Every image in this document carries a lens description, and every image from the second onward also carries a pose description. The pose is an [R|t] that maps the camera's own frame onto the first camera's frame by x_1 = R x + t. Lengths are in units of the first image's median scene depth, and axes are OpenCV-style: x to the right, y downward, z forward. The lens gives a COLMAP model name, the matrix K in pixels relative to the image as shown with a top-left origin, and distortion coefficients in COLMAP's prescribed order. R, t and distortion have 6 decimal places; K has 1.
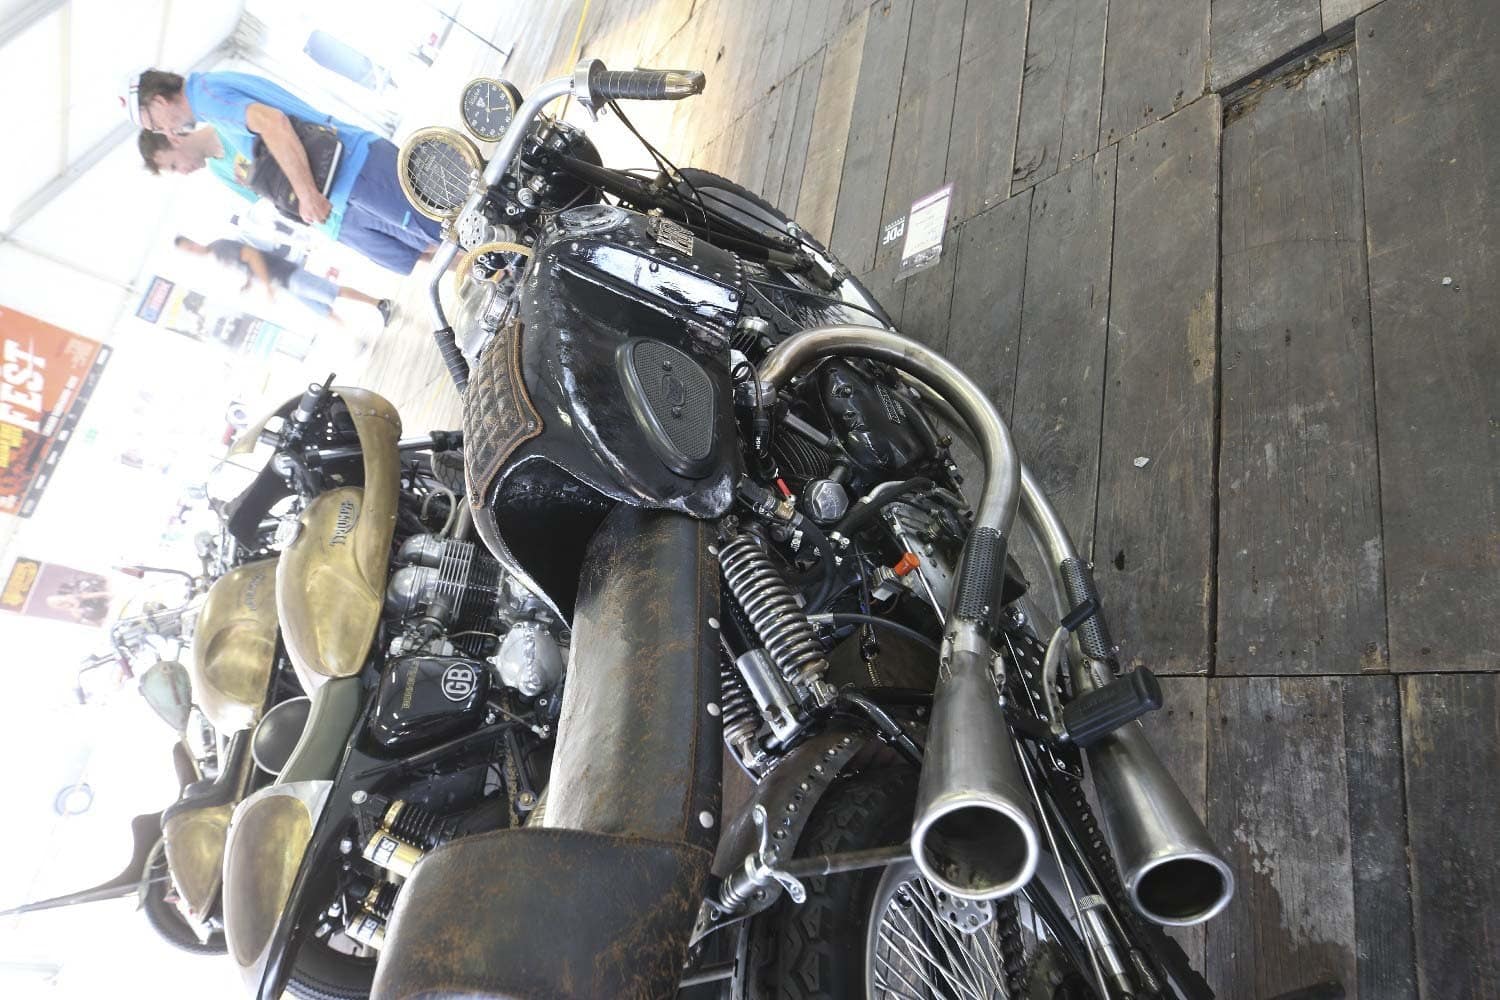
lens RADIAL K [[908.1, 0, 752.3], [0, 908.1, 499.9], [0, 0, 1]] dist [-0.017135, 0.015839]
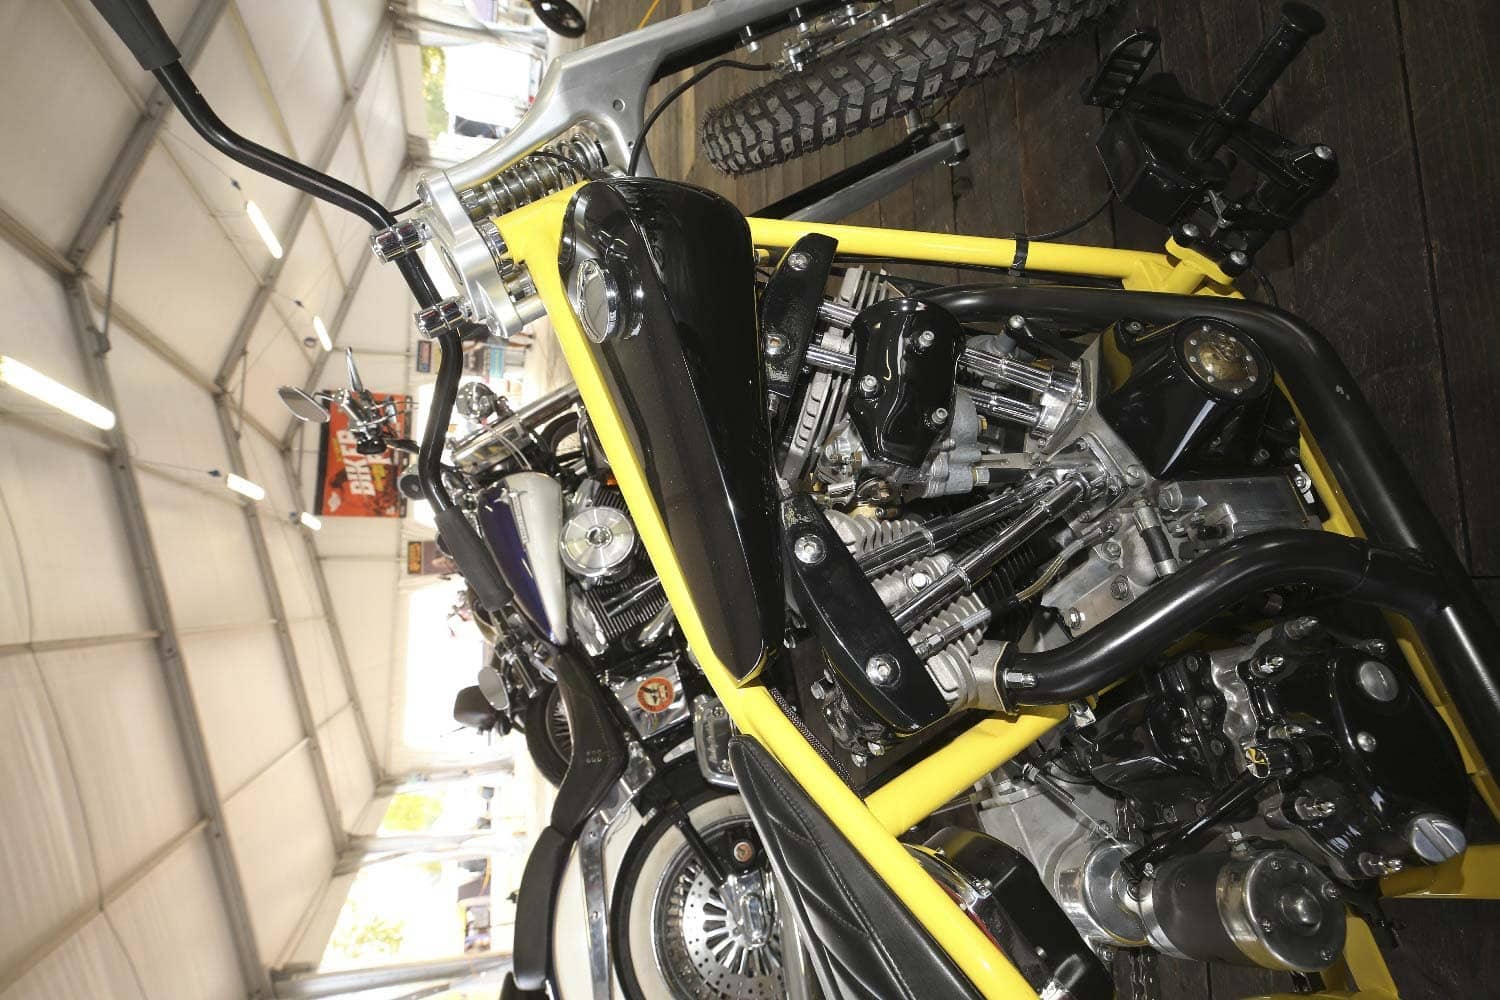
lens RADIAL K [[780.6, 0, 757.0], [0, 780.6, 502.1], [0, 0, 1]] dist [-0.037402, 0.014649]
pose [[0.936648, -0.227089, -0.266687, 0.151084], [0.274631, 0.948691, 0.156723, -0.049321], [0.217413, -0.220035, 0.950955, -0.158722]]
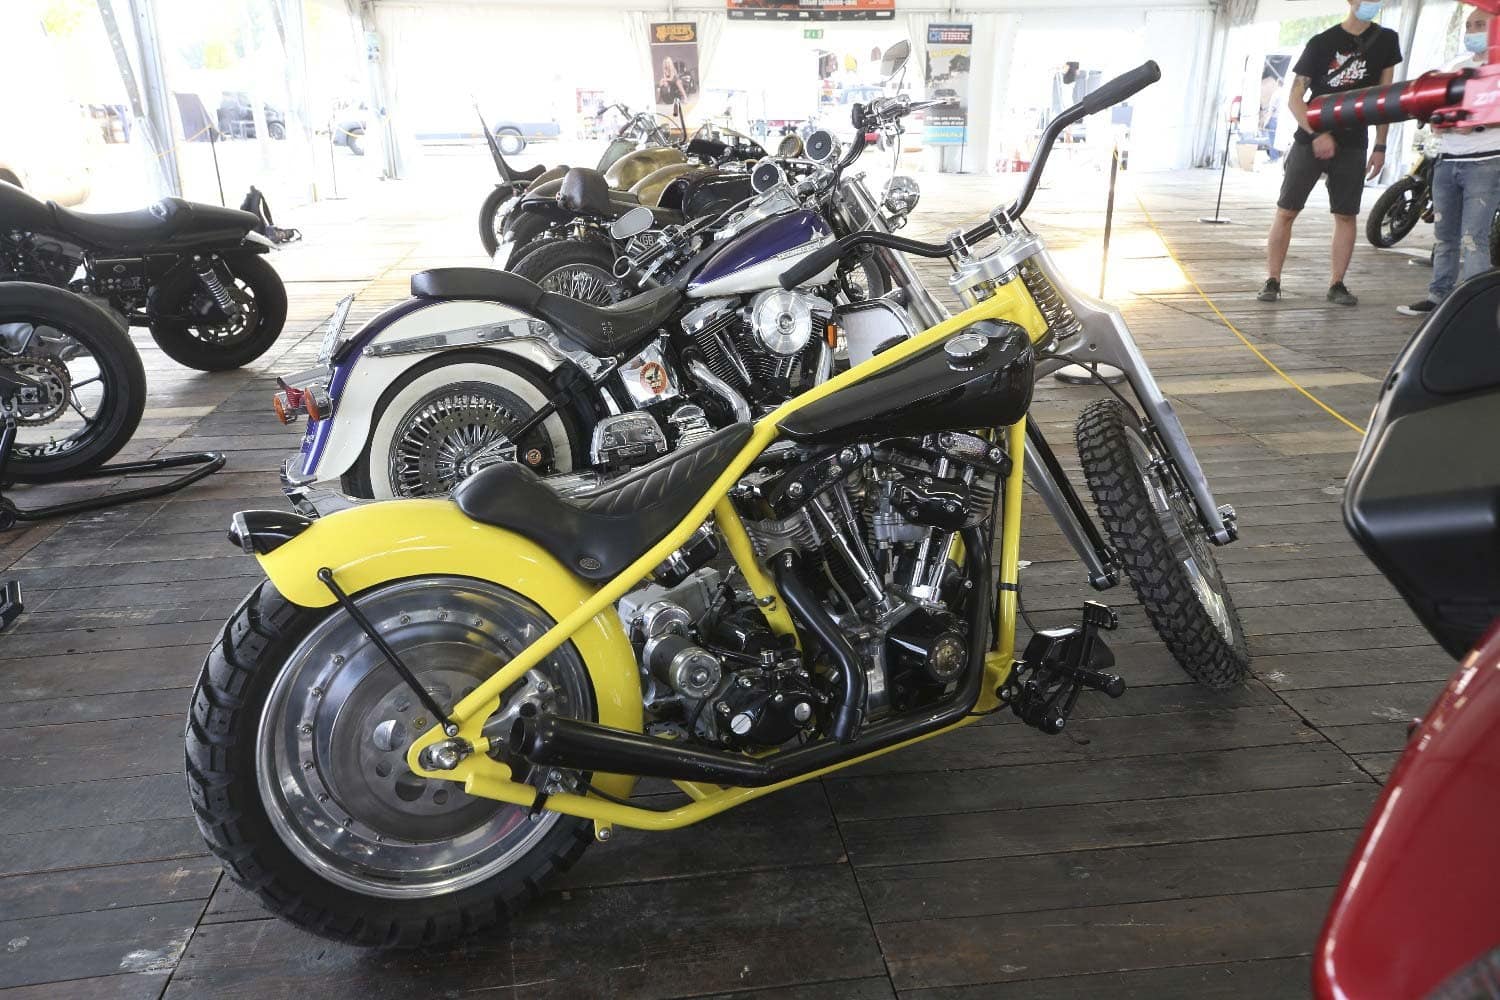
lens RADIAL K [[1129.5, 0, 749.6], [0, 1129.5, 495.7], [0, 0, 1]] dist [0.014914, 0.011387]
pose [[0.258783, 0.925831, -0.275443, 0.179469], [-0.937340, 0.309566, 0.159883, -0.048070], [0.233293, 0.216809, 0.947928, -0.244721]]
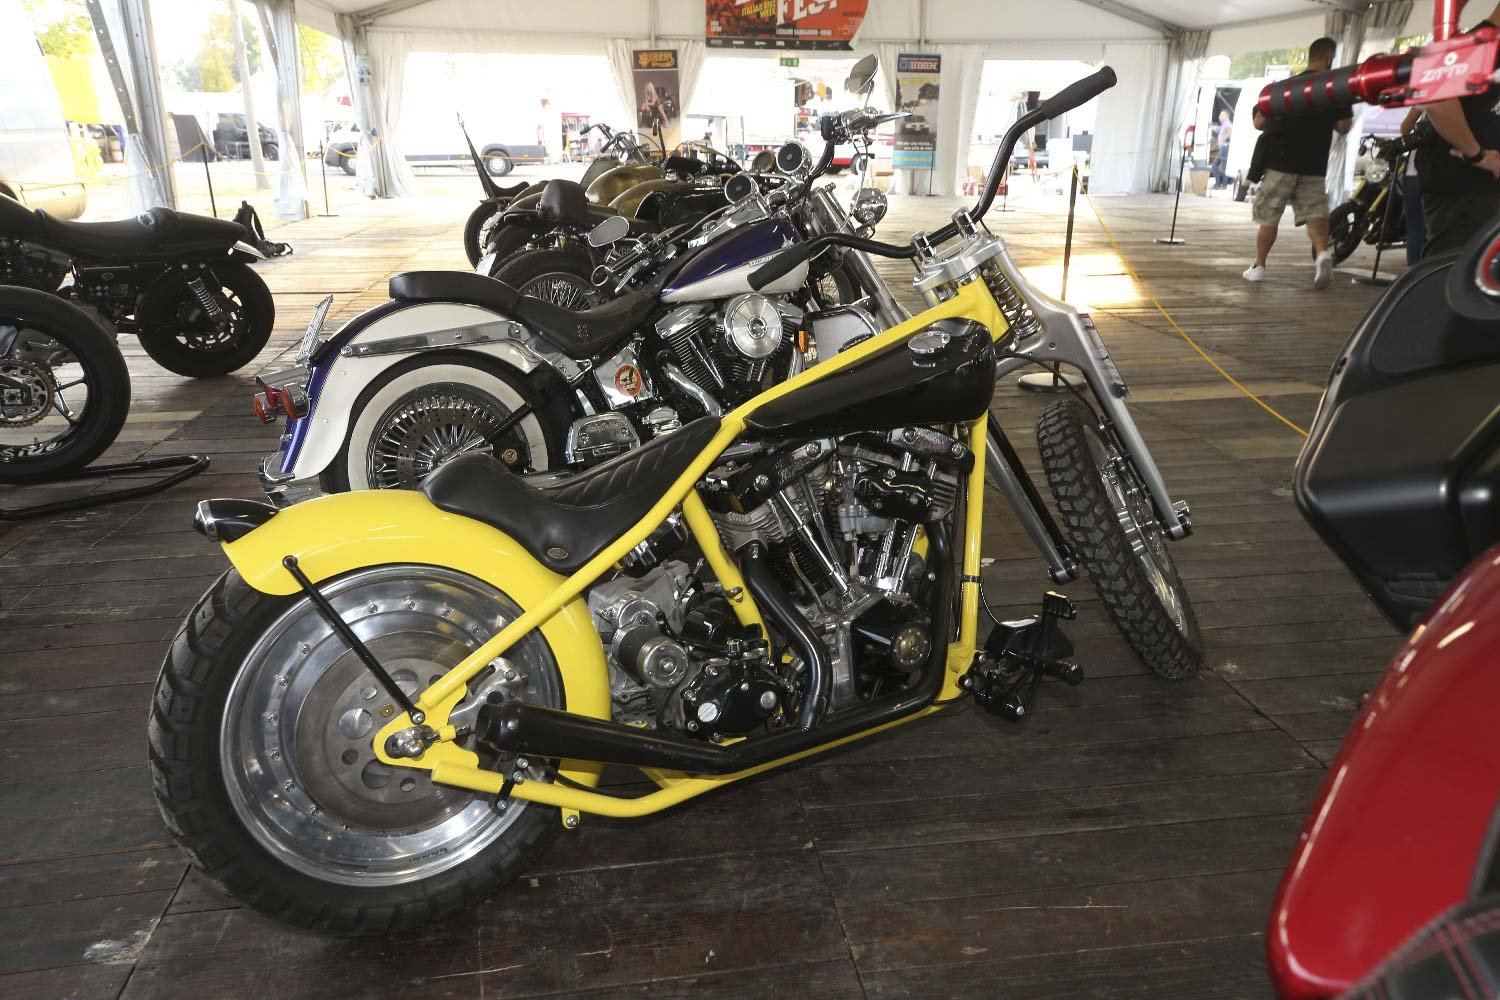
lens RADIAL K [[1084.0, 0, 752.9], [0, 1084.0, 497.5], [0, 0, 1]] dist [0.004477, 0.021660]
pose [[0.264652, 0.923915, -0.276297, 0.180865], [-0.940643, 0.310456, 0.137143, -0.048318], [0.212487, 0.223601, 0.951237, -0.240885]]
